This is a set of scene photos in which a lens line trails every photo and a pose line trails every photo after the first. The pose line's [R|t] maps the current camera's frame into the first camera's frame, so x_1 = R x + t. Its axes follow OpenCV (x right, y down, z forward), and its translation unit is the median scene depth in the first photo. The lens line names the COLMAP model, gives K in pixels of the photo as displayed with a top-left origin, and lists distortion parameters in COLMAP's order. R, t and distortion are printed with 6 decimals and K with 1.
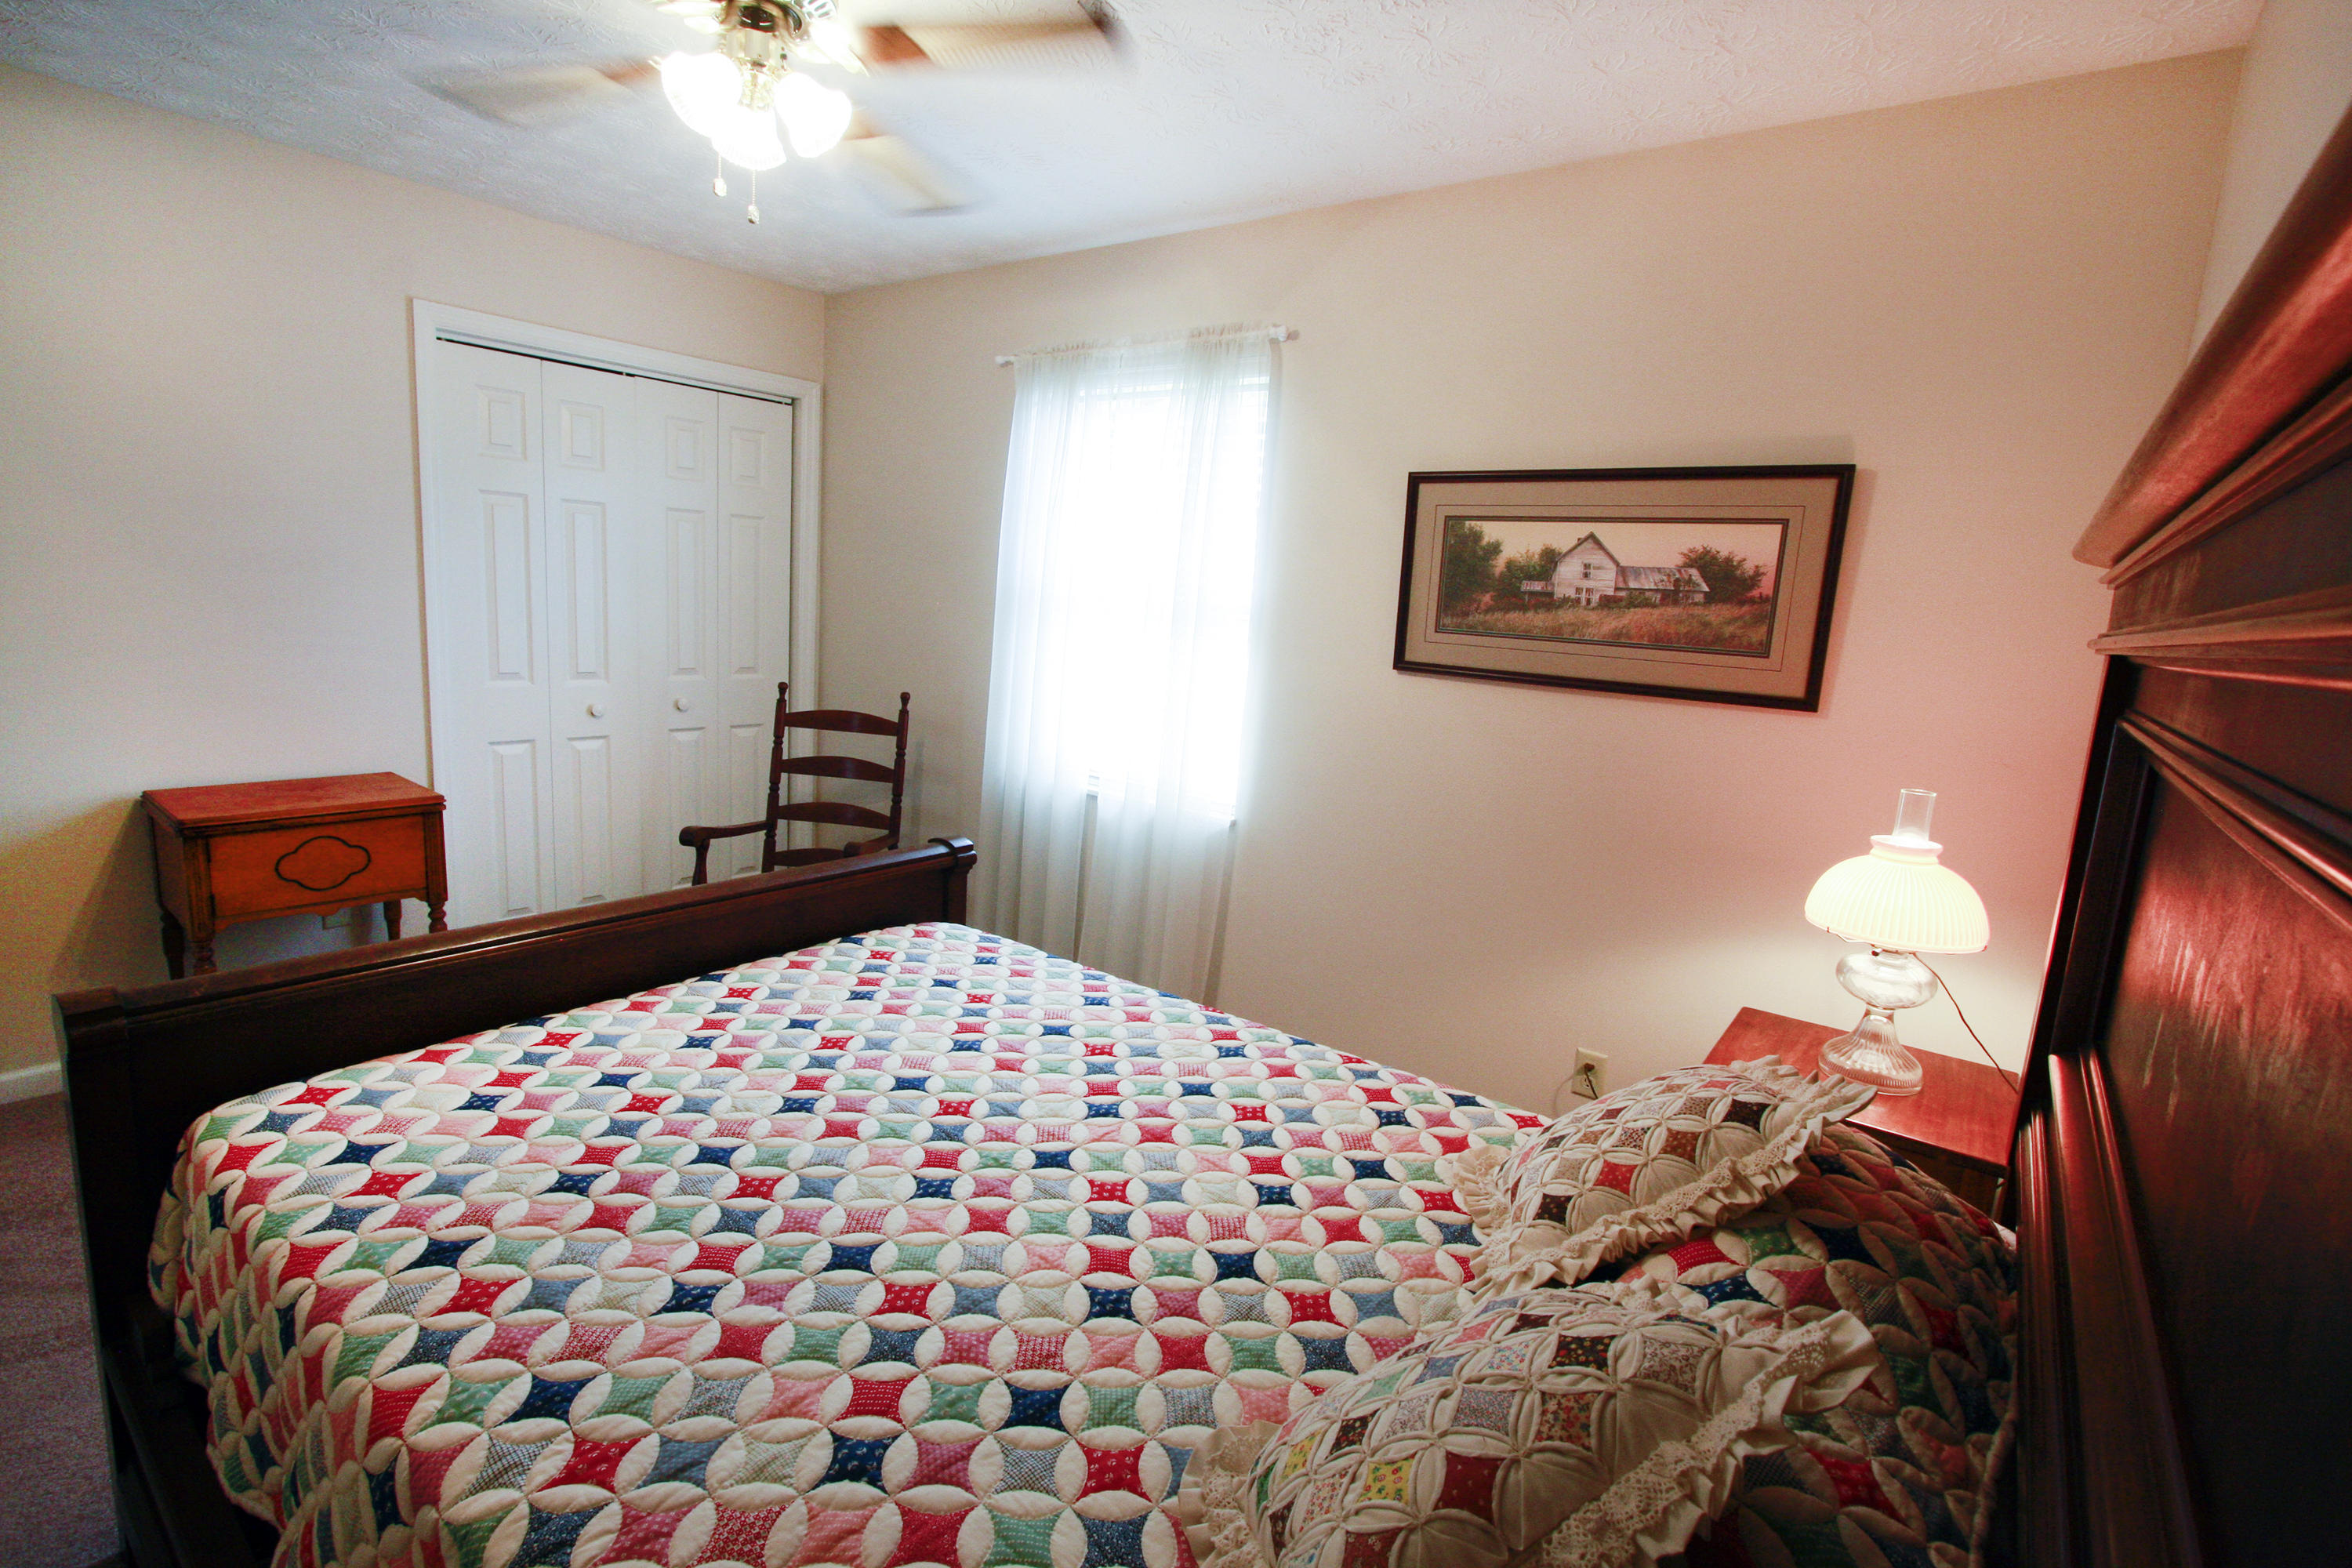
lens RADIAL K [[1089.1, 0, 1183.3], [0, 1089.1, 778.7], [0, 0, 1]] dist [-0.017864, 0.003814]
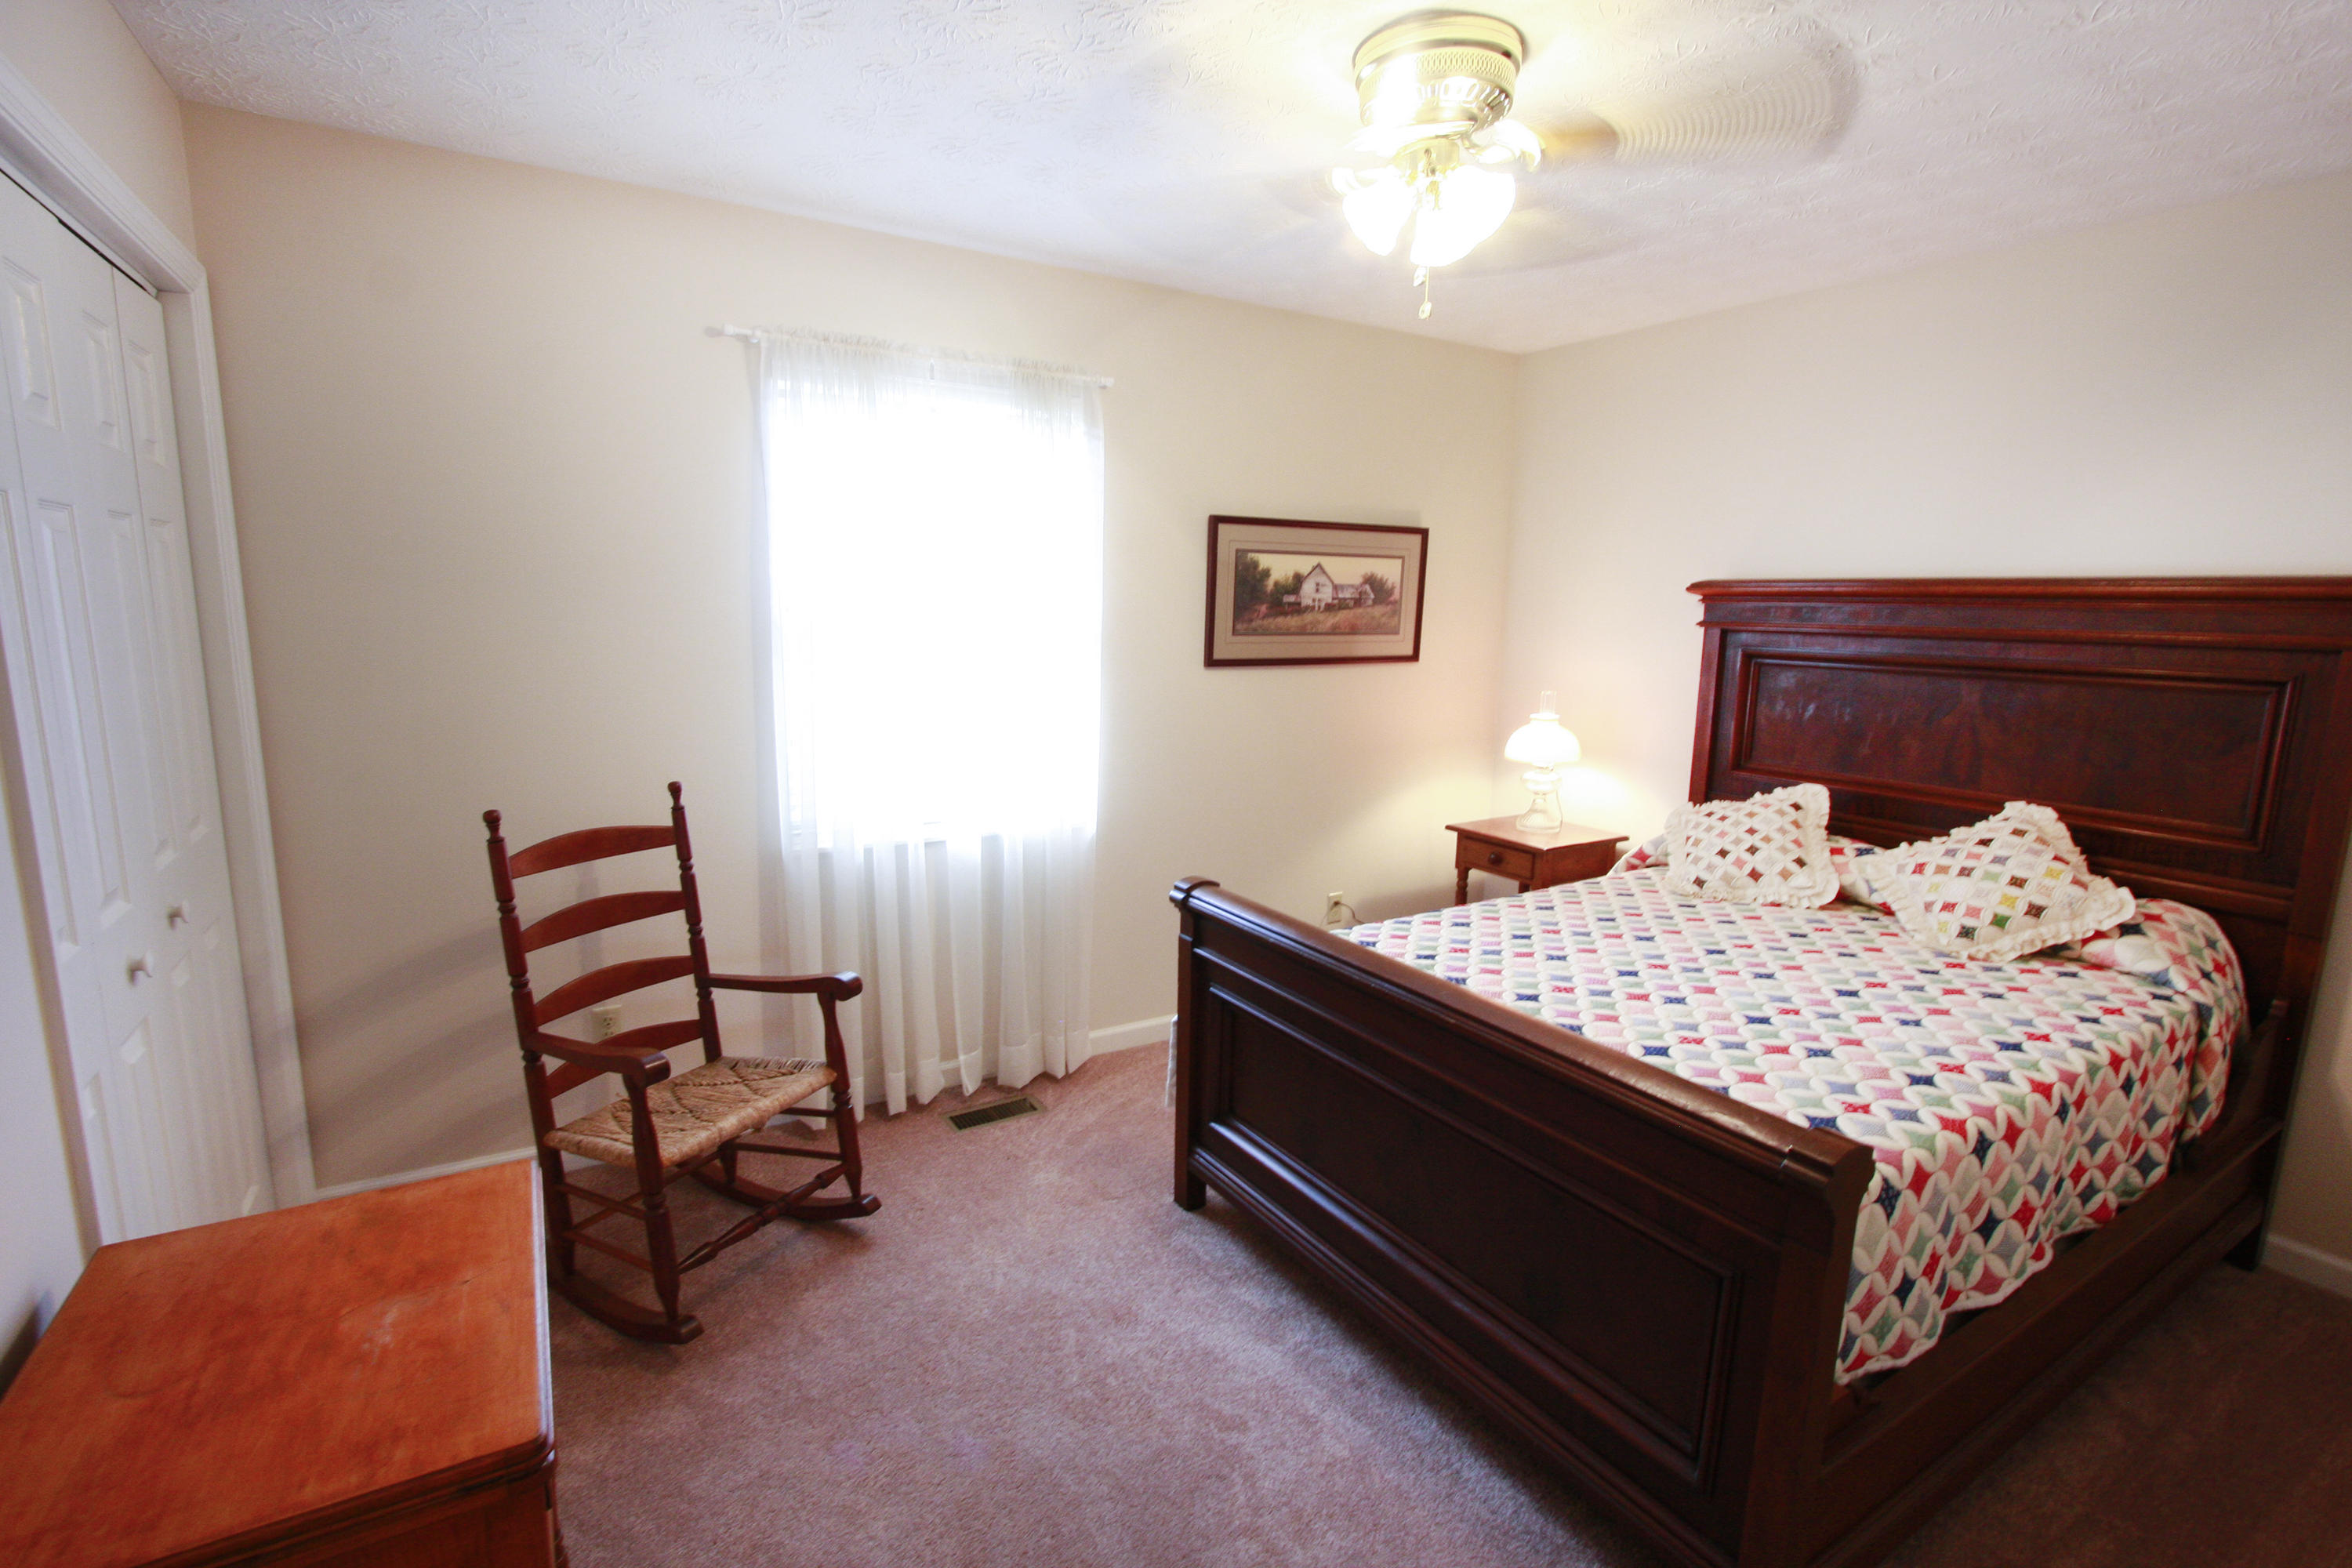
lens RADIAL K [[1089.1, 0, 1175.4], [0, 1089.1, 791.0], [0, 0, 1]] dist [-0.017864, 0.003814]
pose [[0.364053, -0.222809, 0.904335, -1.105028], [0.159965, 0.971494, 0.174960, -0.205629], [-0.917538, 0.080968, 0.389317, 0.590653]]
